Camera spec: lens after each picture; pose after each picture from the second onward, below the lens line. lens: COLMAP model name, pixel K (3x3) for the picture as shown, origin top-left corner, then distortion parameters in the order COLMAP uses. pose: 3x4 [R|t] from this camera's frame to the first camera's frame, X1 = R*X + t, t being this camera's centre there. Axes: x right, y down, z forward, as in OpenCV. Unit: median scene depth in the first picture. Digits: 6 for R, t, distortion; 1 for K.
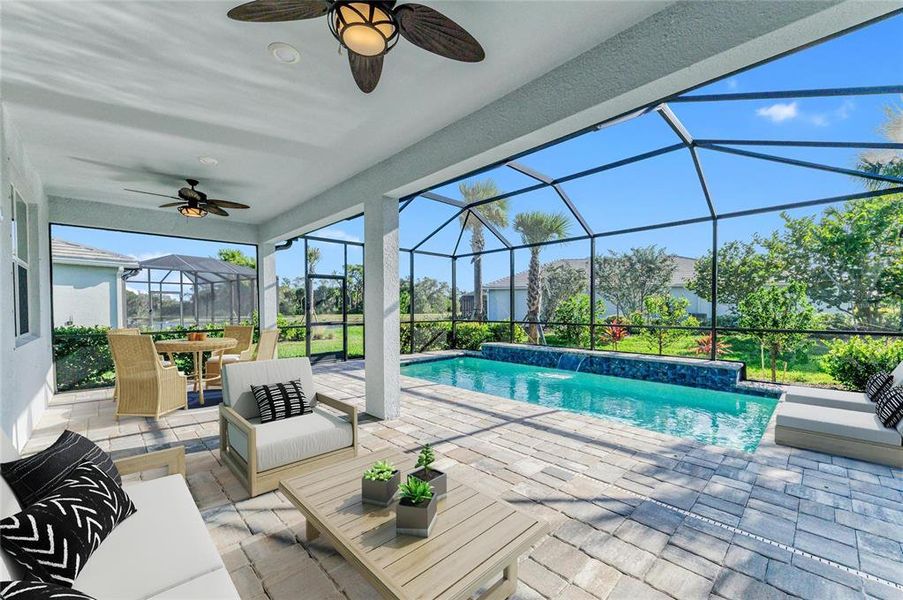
lens RADIAL K [[360.4, 0, 451.9], [0, 360.4, 307.7], [0, 0, 1]] dist [0.002084, -0.001076]
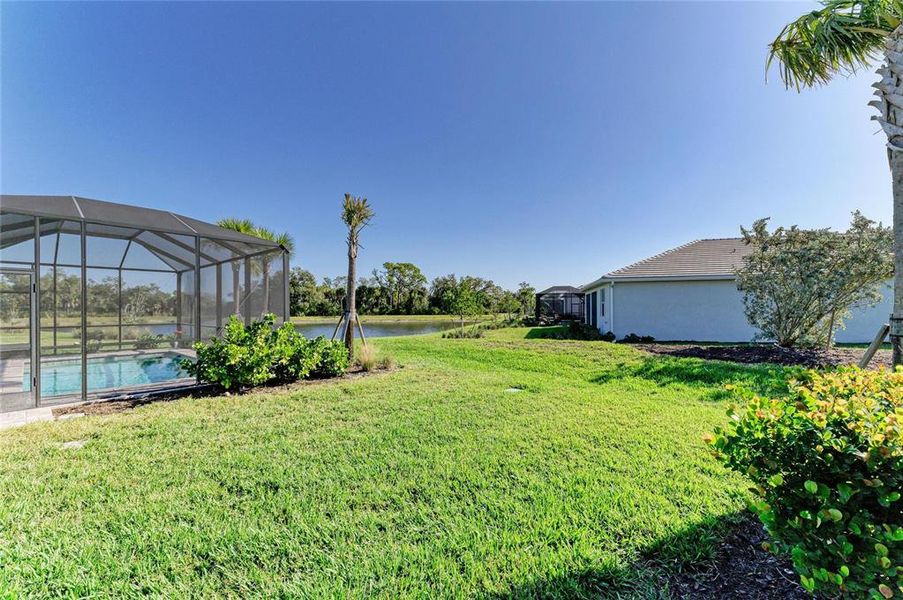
lens RADIAL K [[360.4, 0, 447.6], [0, 360.4, 303.8], [0, 0, 1]] dist [0.002084, -0.001076]
pose [[0.993849, 0.002453, -0.110720, -0.421850], [-0.003812, 0.999920, -0.012066, -0.003879], [0.110682, 0.012414, 0.993778, 1.070356]]
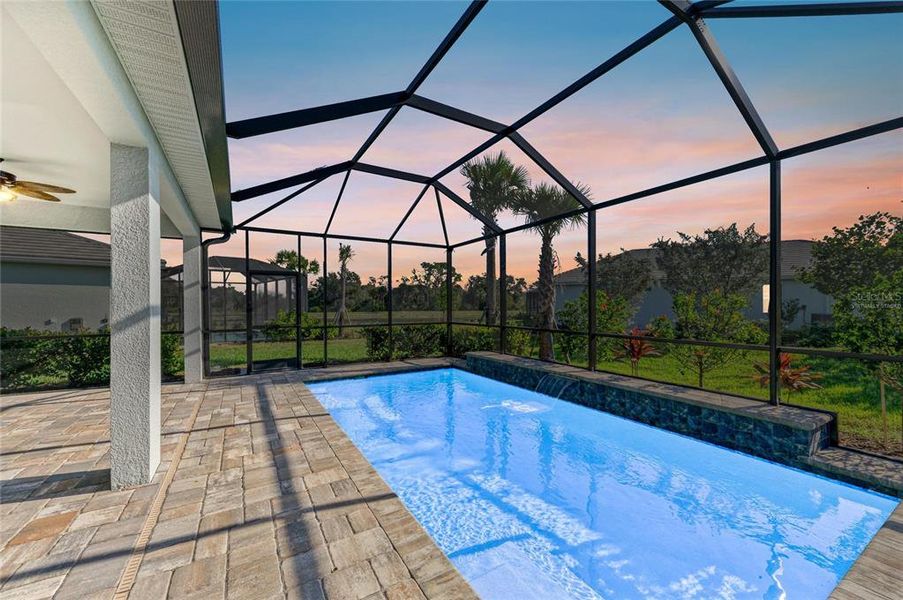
lens RADIAL K [[360.4, 0, 451.1], [0, 360.4, 301.2], [0, 0, 1]] dist [0.002084, -0.001076]
pose [[0.973242, -0.001632, -0.229778, 0.271324], [-0.000302, 0.999965, -0.008384, -0.010293], [0.229784, 0.008229, 0.973207, 0.242997]]
